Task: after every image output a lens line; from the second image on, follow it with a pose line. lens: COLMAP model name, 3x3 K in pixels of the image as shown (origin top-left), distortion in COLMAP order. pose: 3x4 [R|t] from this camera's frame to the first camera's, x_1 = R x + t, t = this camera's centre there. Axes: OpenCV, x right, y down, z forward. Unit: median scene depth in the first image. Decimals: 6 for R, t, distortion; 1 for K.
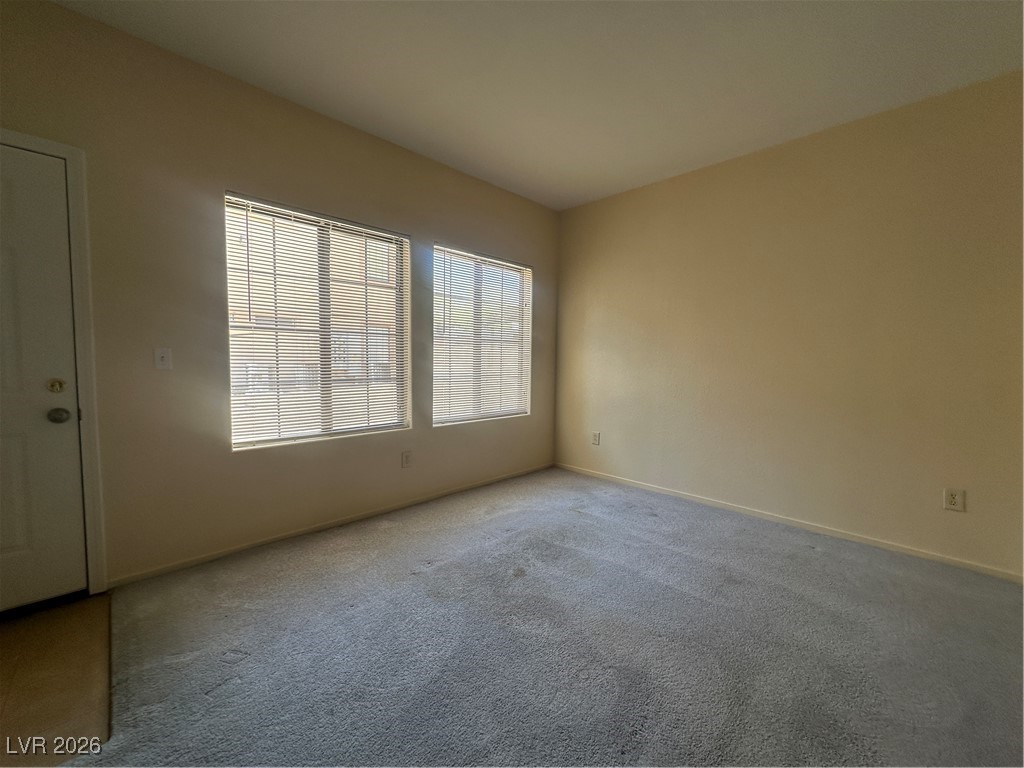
lens RADIAL K [[407.1, 0, 512.0], [0, 407.1, 384.0], [0, 0, 1]] dist [0.001639, 0.000165]
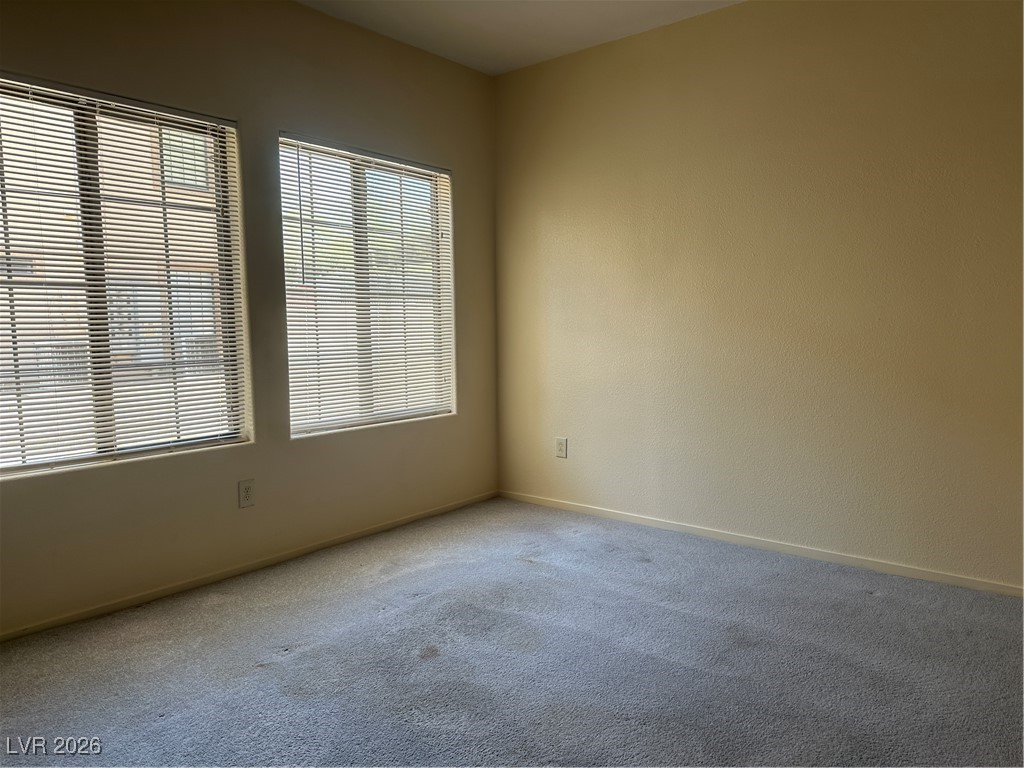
lens RADIAL K [[712.5, 0, 517.0], [0, 712.5, 385.1], [0, 0, 1]] dist [0.069280, -0.097642]
pose [[0.994617, -0.032864, 0.098265, 0.045269], [0.030346, 0.999174, 0.027011, 0.007300], [-0.099072, -0.023884, 0.994794, -0.111602]]
